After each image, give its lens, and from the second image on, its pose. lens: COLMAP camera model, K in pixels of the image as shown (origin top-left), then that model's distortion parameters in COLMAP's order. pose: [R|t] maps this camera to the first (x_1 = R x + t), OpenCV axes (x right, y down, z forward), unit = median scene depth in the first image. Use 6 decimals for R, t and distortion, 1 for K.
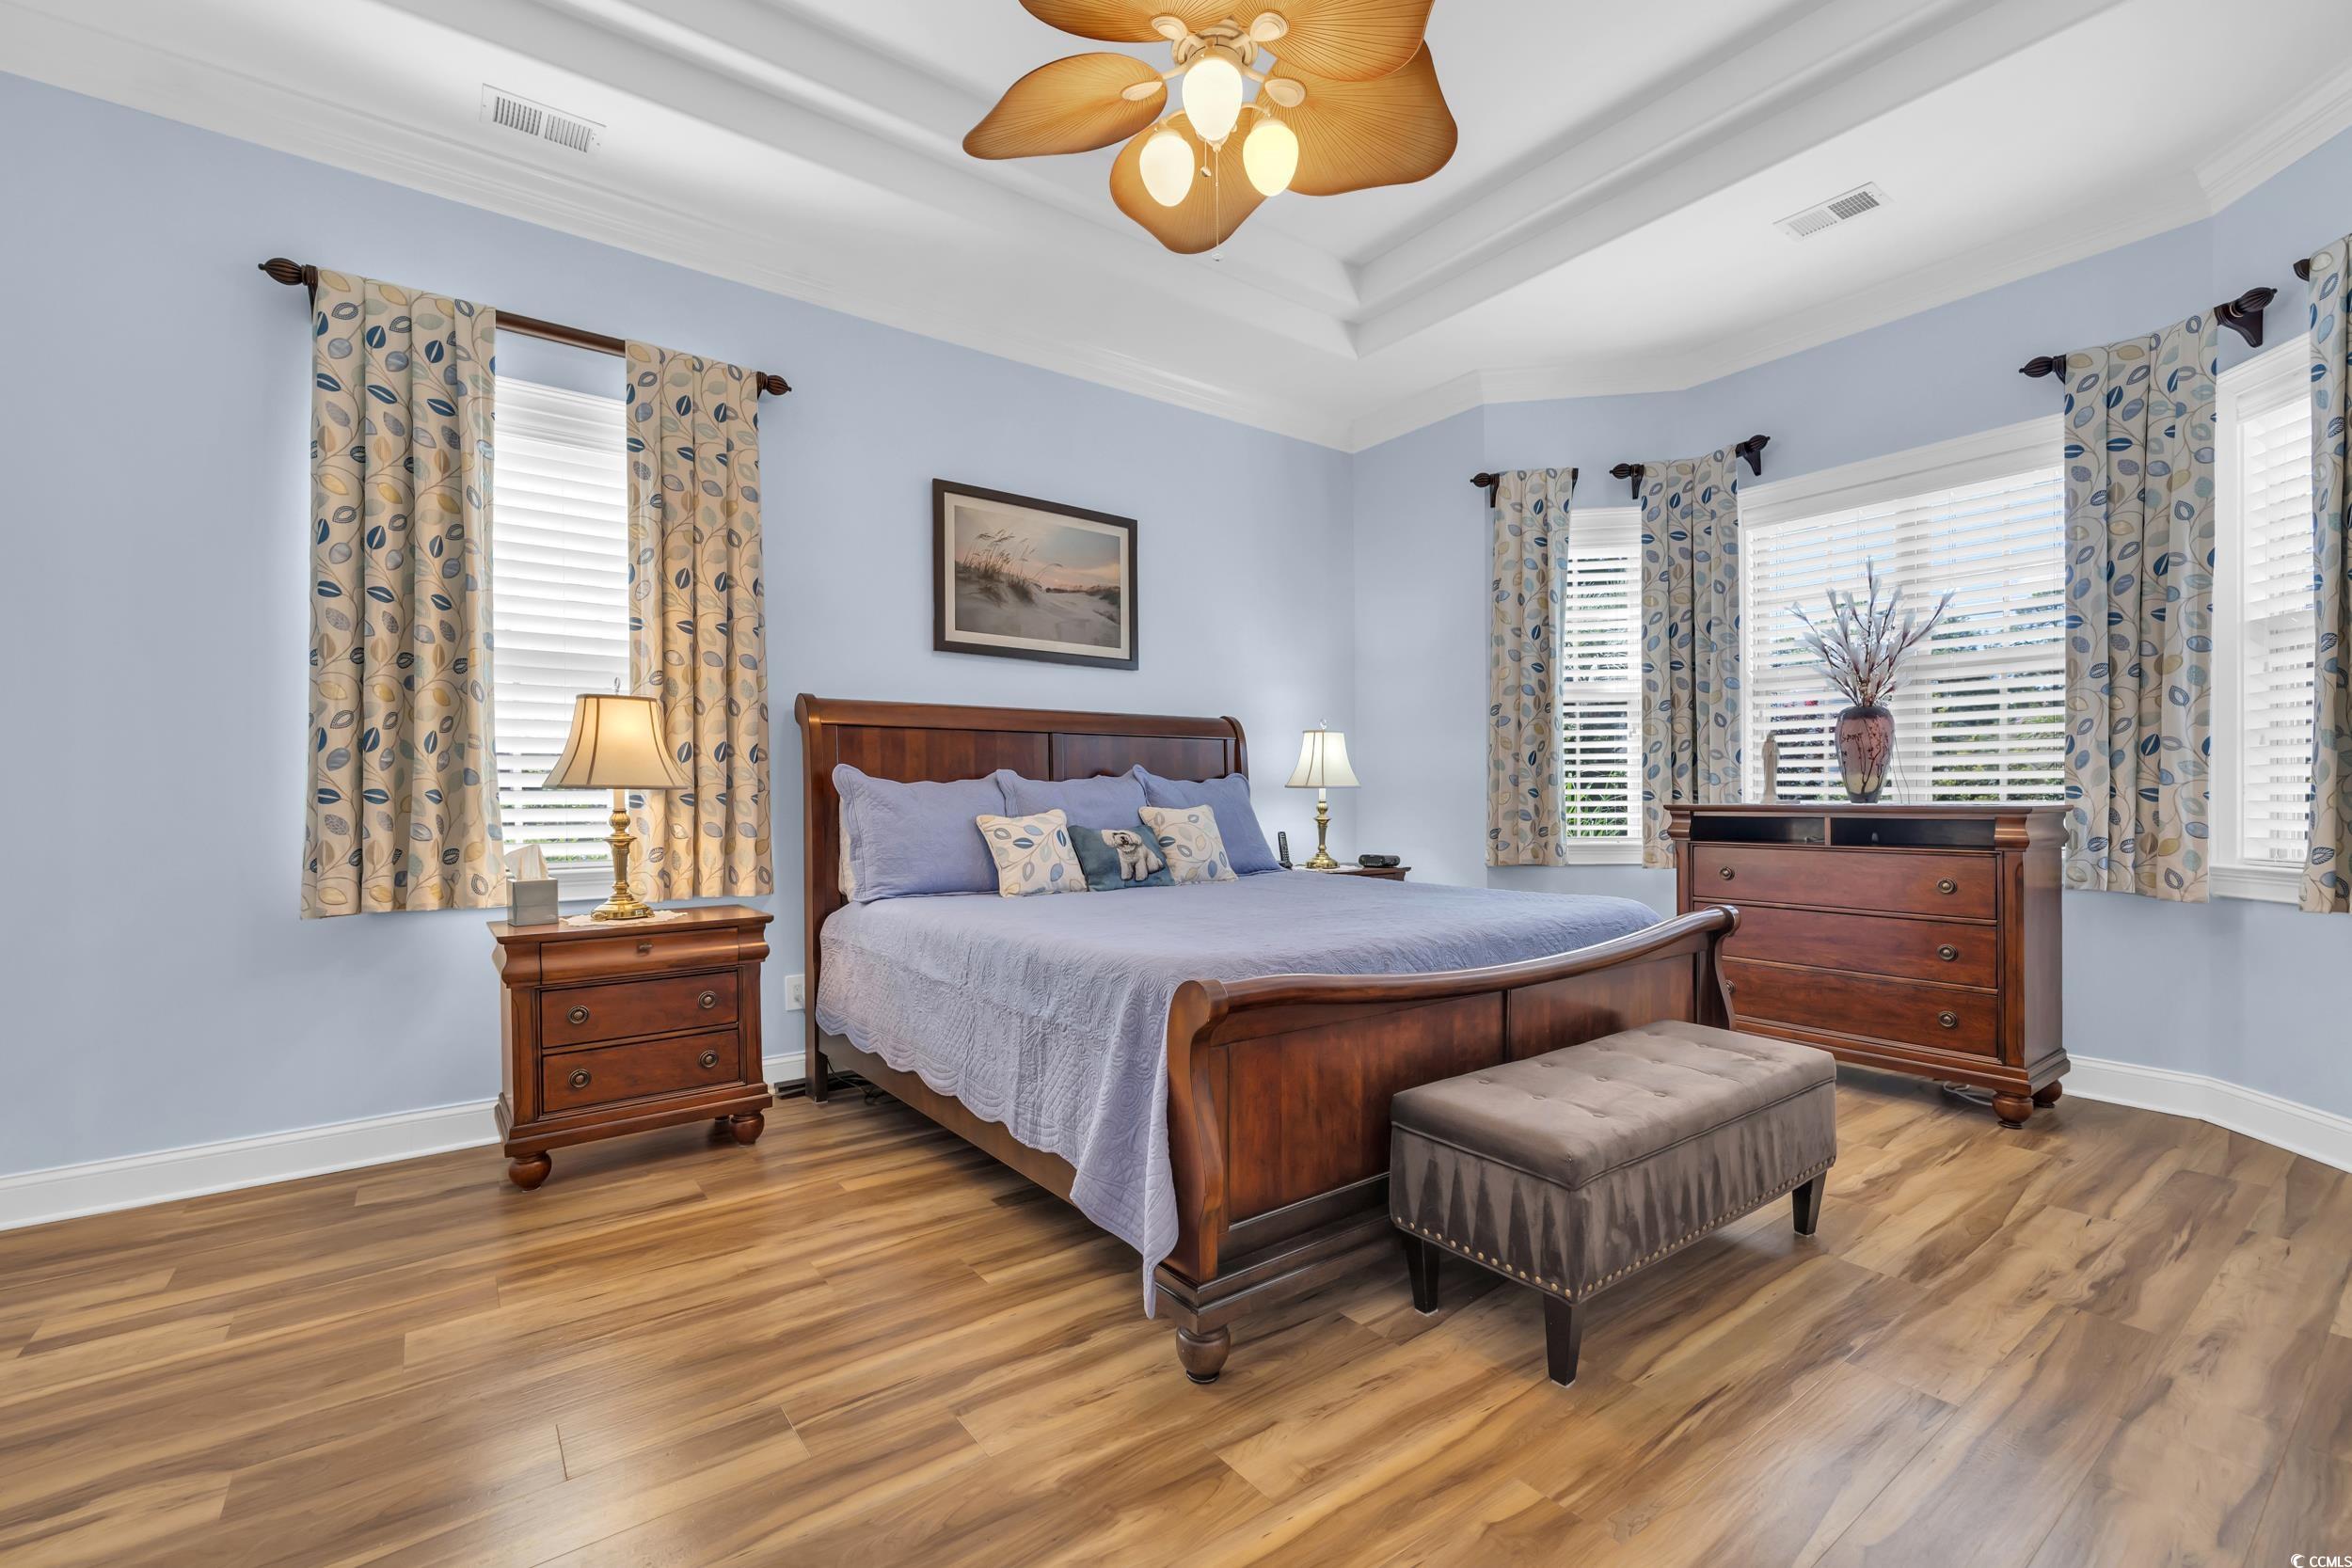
lens RADIAL K [[983.3, 0, 1149.4], [0, 983.3, 818.2], [0, 0, 1]] dist [0.000851, -0.000522]
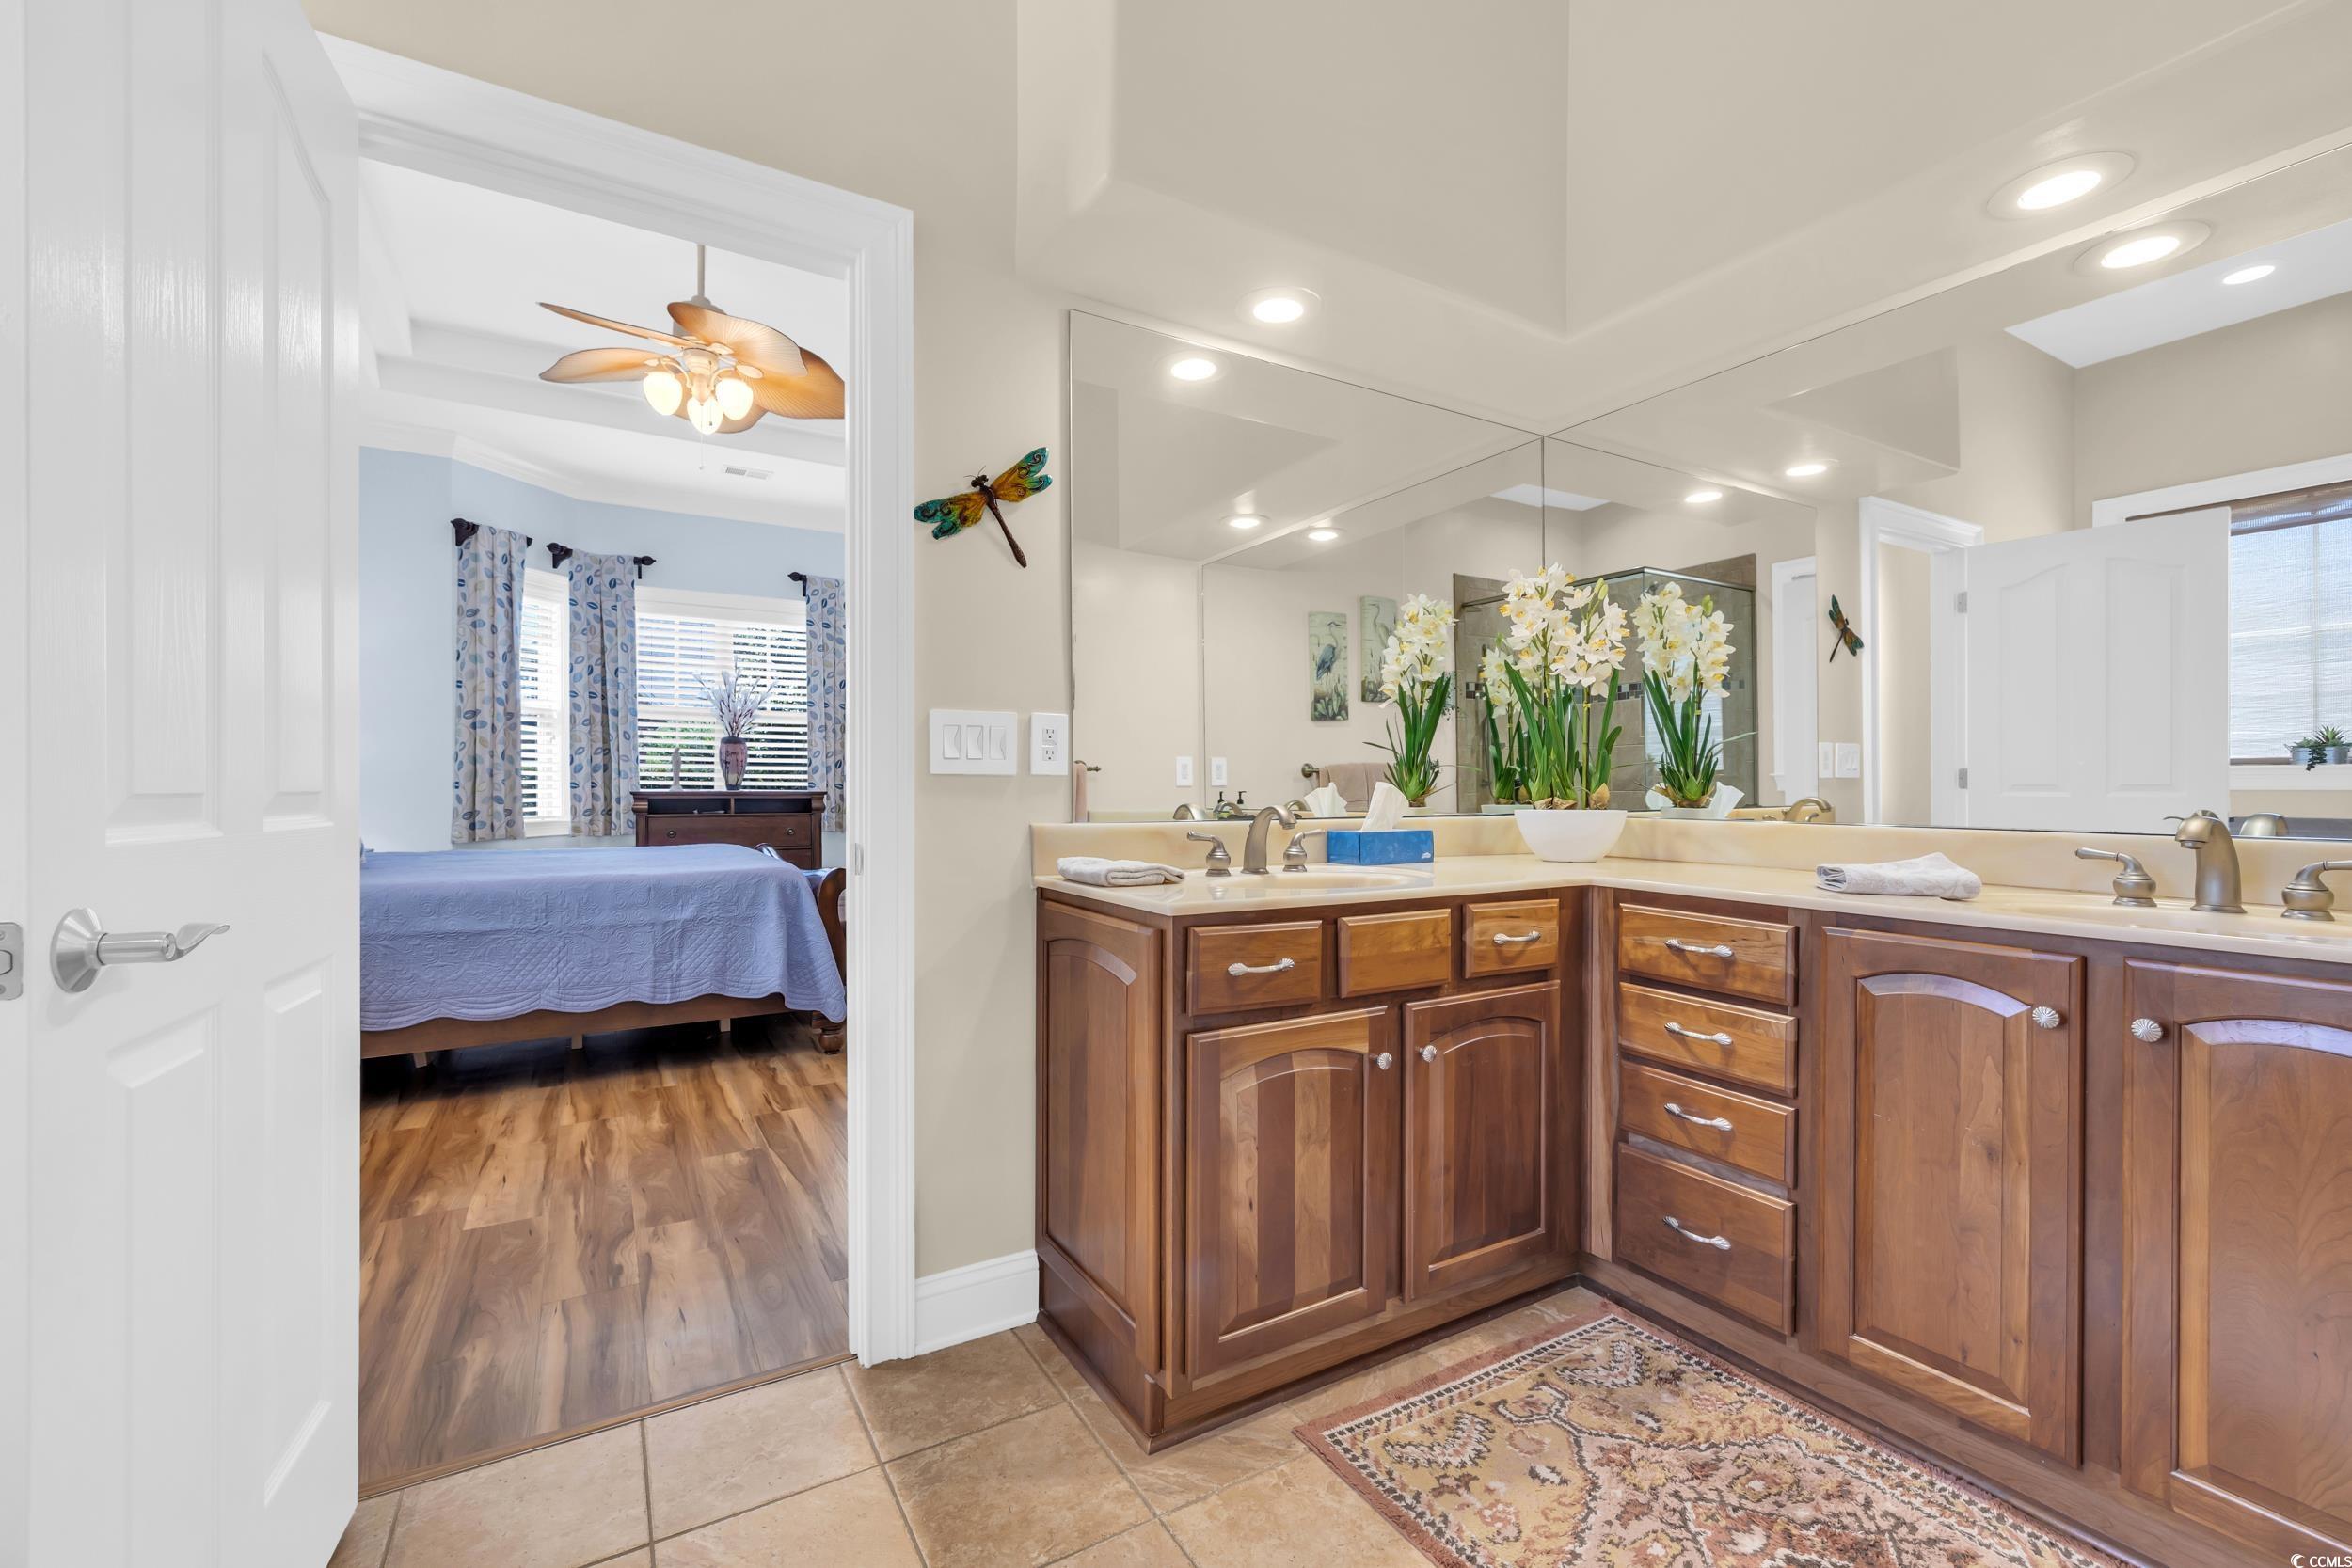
lens RADIAL K [[983.3, 0, 1179.6], [0, 983.3, 790.6], [0, 0, 1]] dist [0.000851, -0.000522]
pose [[0.103374, 0.001175, 0.994642, -1.083993], [0.020492, 0.999785, -0.003311, 0.008582], [-0.994431, 0.020724, 0.103328, 0.004642]]
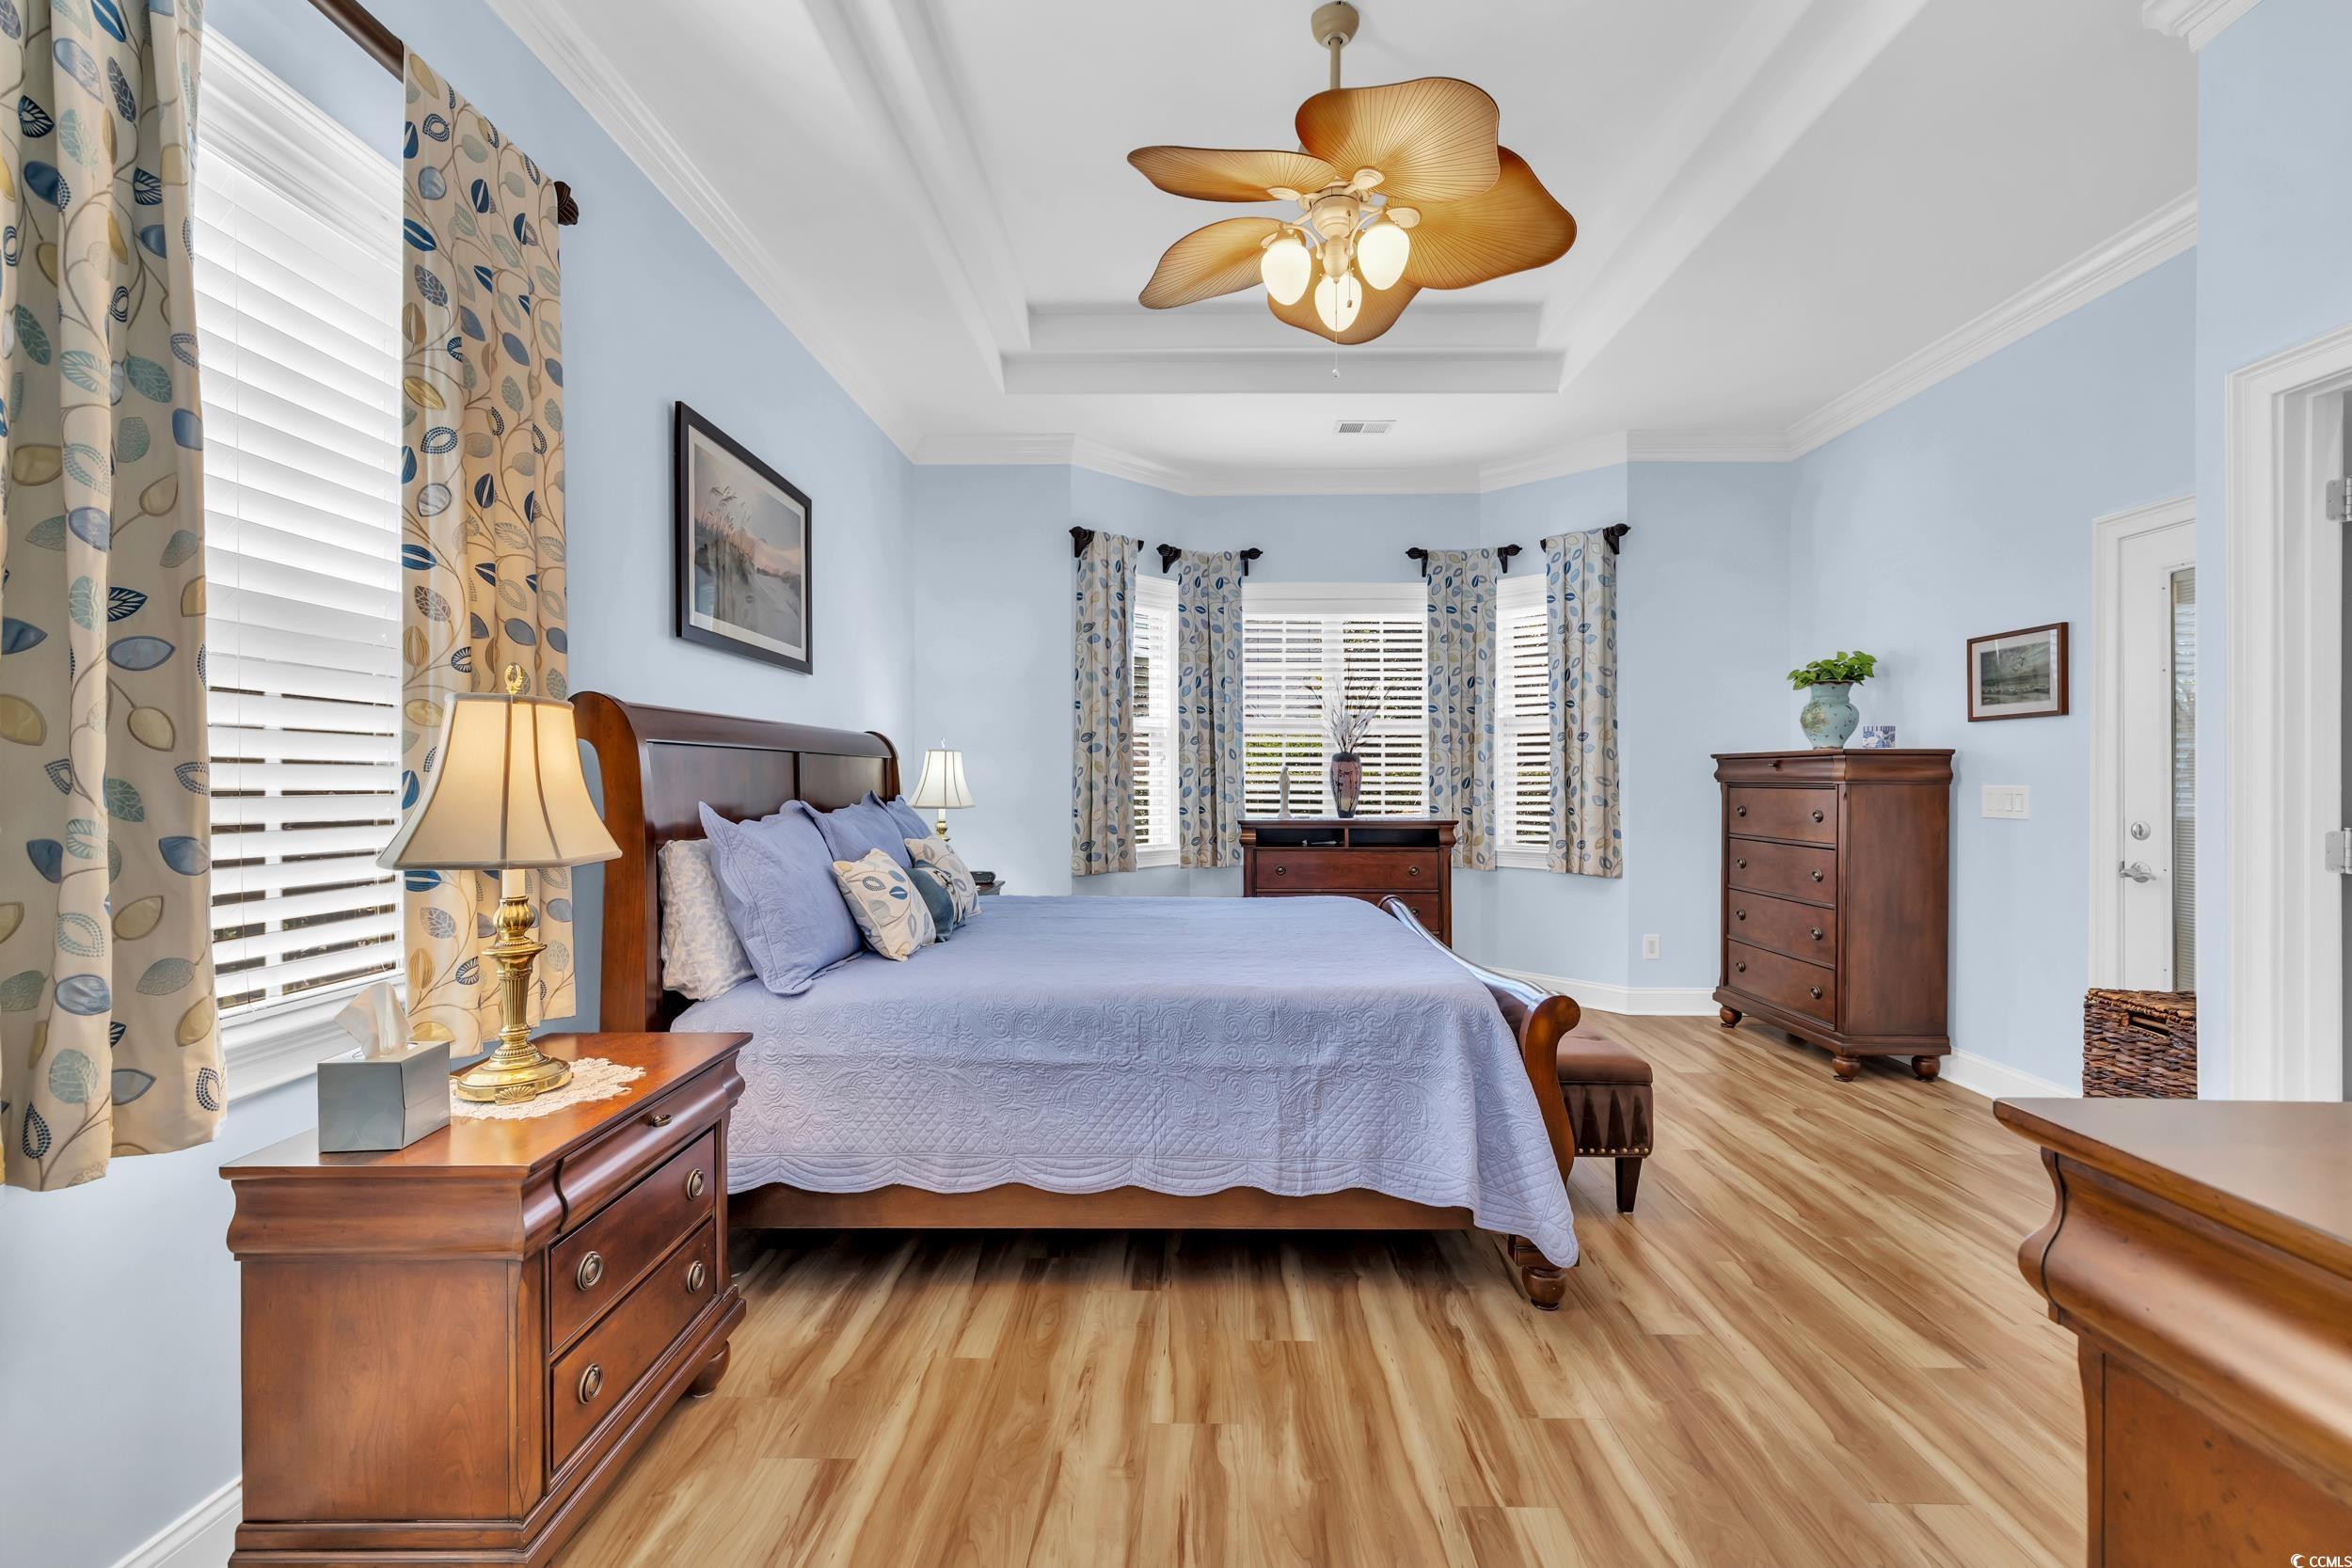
lens RADIAL K [[983.3, 0, 1187.4], [0, 983.3, 788.0], [0, 0, 1]] dist [0.000851, -0.000522]
pose [[0.610421, -0.001405, 0.792076, -0.668409], [0.016313, 0.999809, -0.010799, -0.052853], [-0.791909, 0.019513, 0.610327, 0.310155]]
